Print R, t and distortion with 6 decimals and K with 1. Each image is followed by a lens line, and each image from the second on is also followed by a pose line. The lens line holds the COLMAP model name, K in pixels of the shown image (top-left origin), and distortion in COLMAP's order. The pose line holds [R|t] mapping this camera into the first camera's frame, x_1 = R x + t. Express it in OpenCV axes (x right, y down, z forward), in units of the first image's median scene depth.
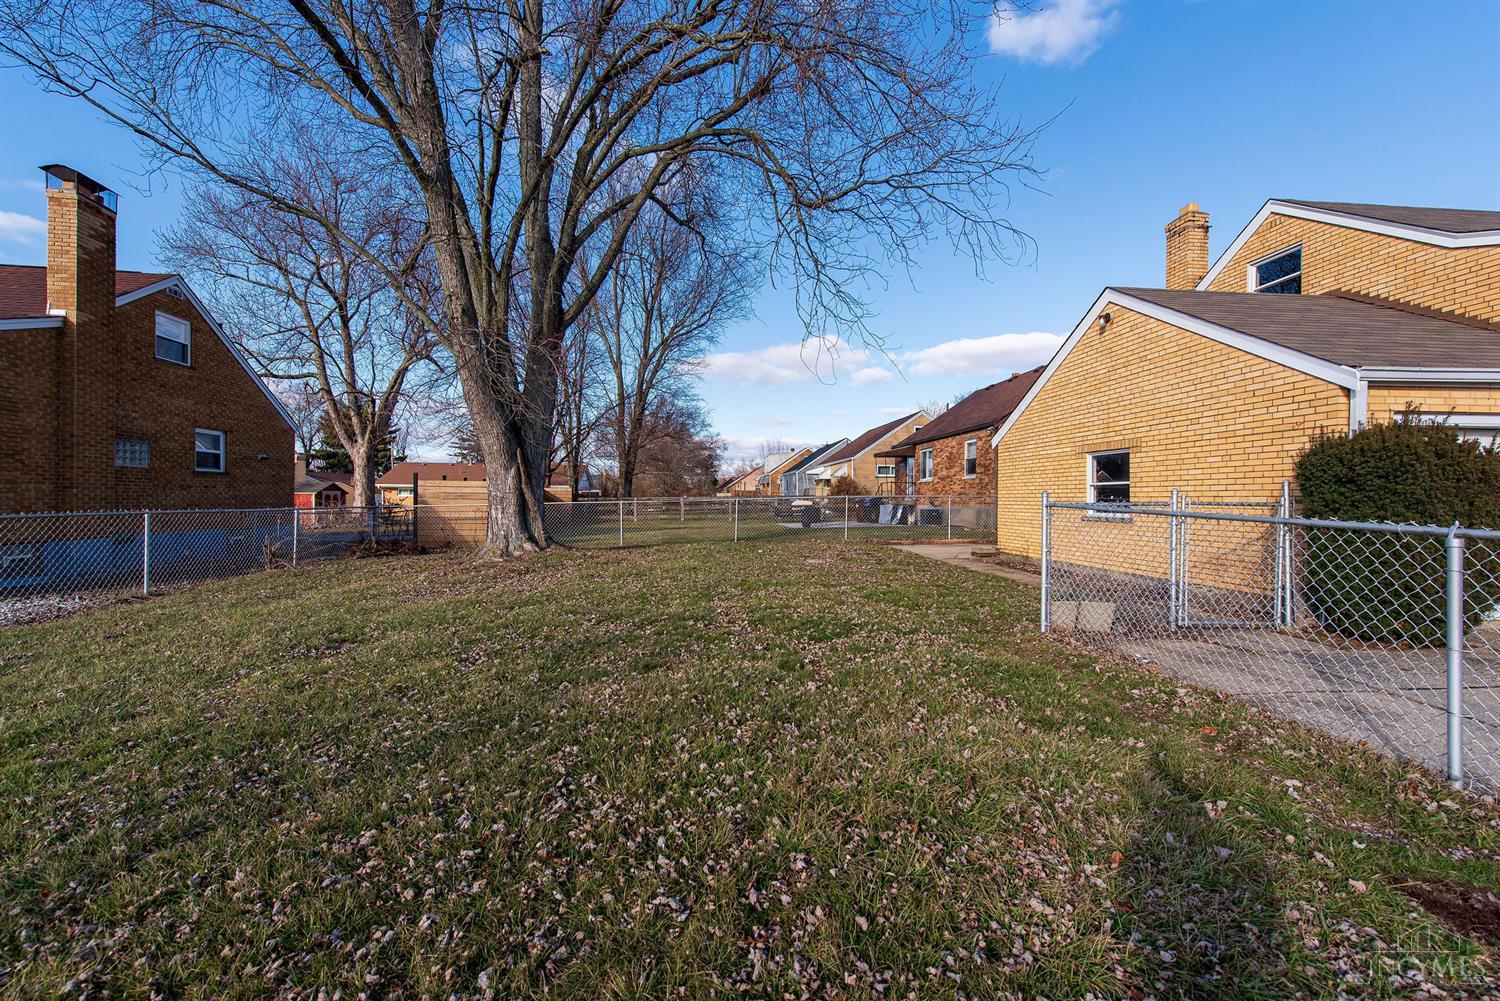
lens RADIAL K [[593.2, 0, 754.3], [0, 593.2, 490.8], [0, 0, 1]] dist [0.017818, -0.000471]
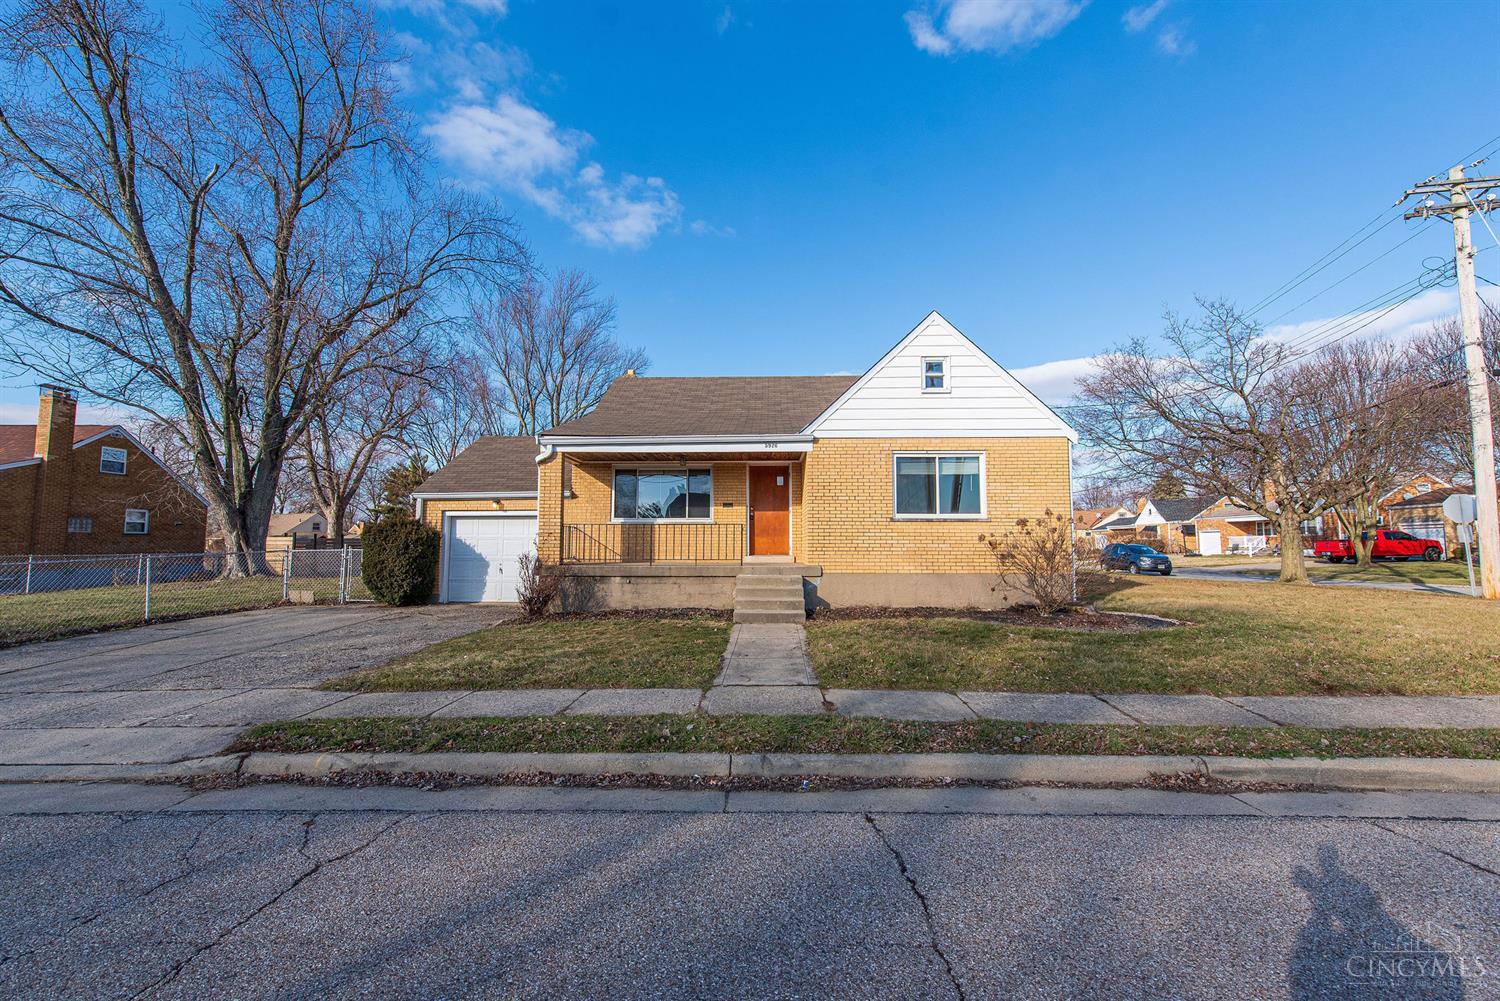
lens RADIAL K [[593.2, 0, 752.0], [0, 593.2, 497.6], [0, 0, 1]] dist [0.017818, -0.000471]
pose [[0.991880, -0.014865, -0.126307, 1.323875], [0.006147, 0.997588, -0.069134, -0.004656], [0.127030, 0.067796, 0.989579, -0.618614]]
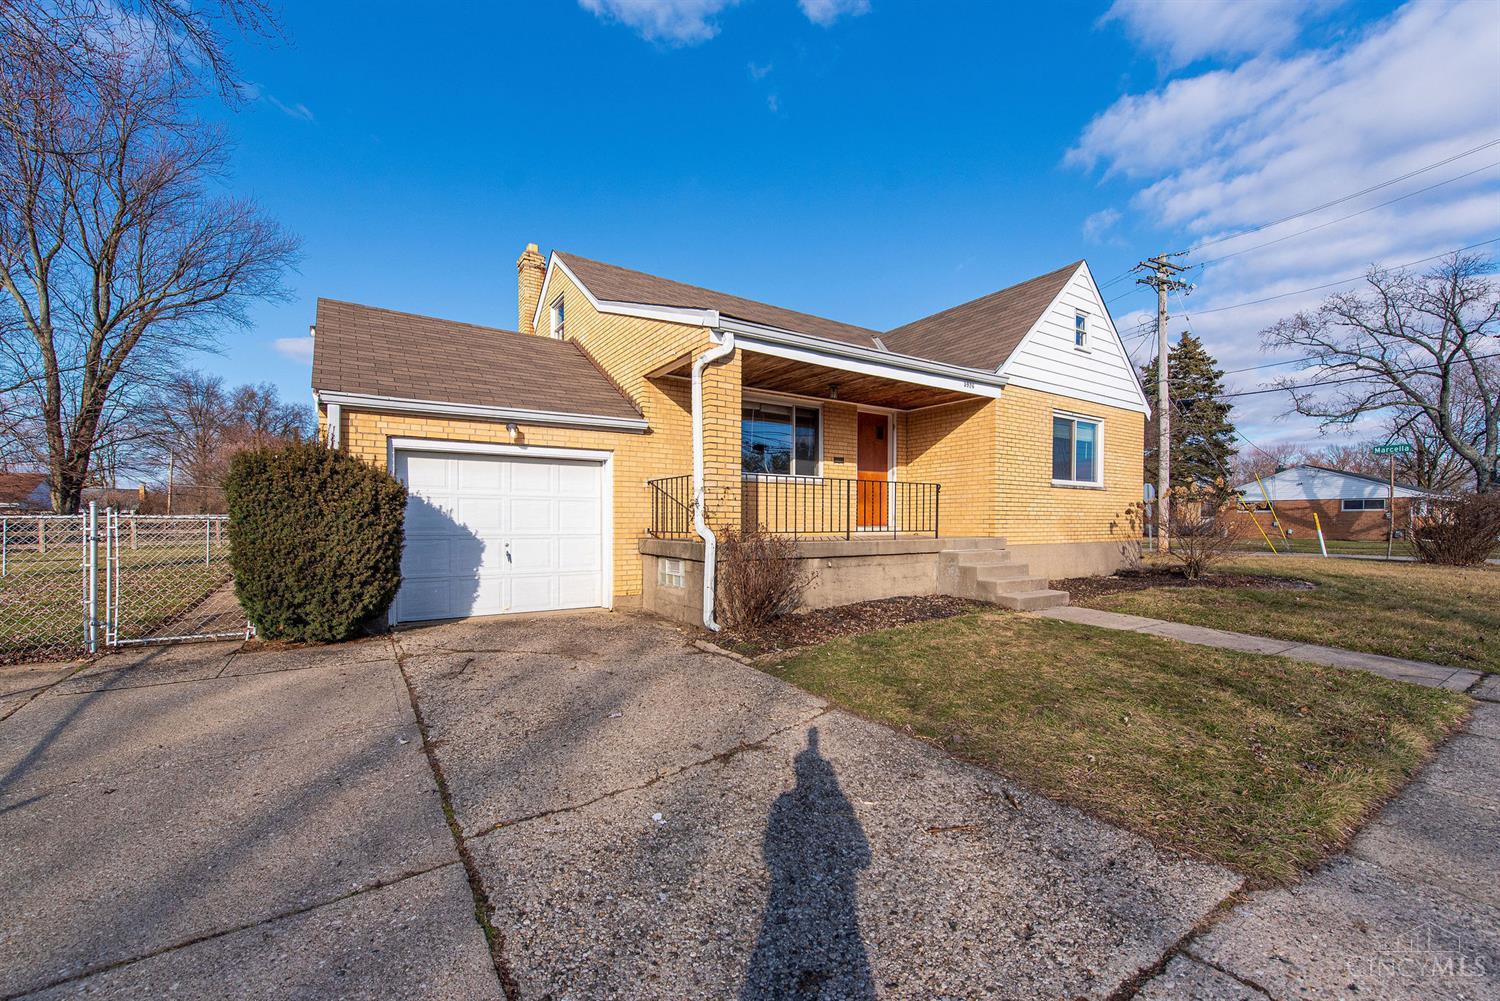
lens RADIAL K [[593.2, 0, 753.0], [0, 593.2, 514.1], [0, 0, 1]] dist [0.017818, -0.000471]
pose [[0.888330, 0.001518, 0.459203, 0.581270], [-0.002231, 0.999997, 0.001010, 0.009408], [-0.459200, -0.001921, 0.888331, -0.171431]]
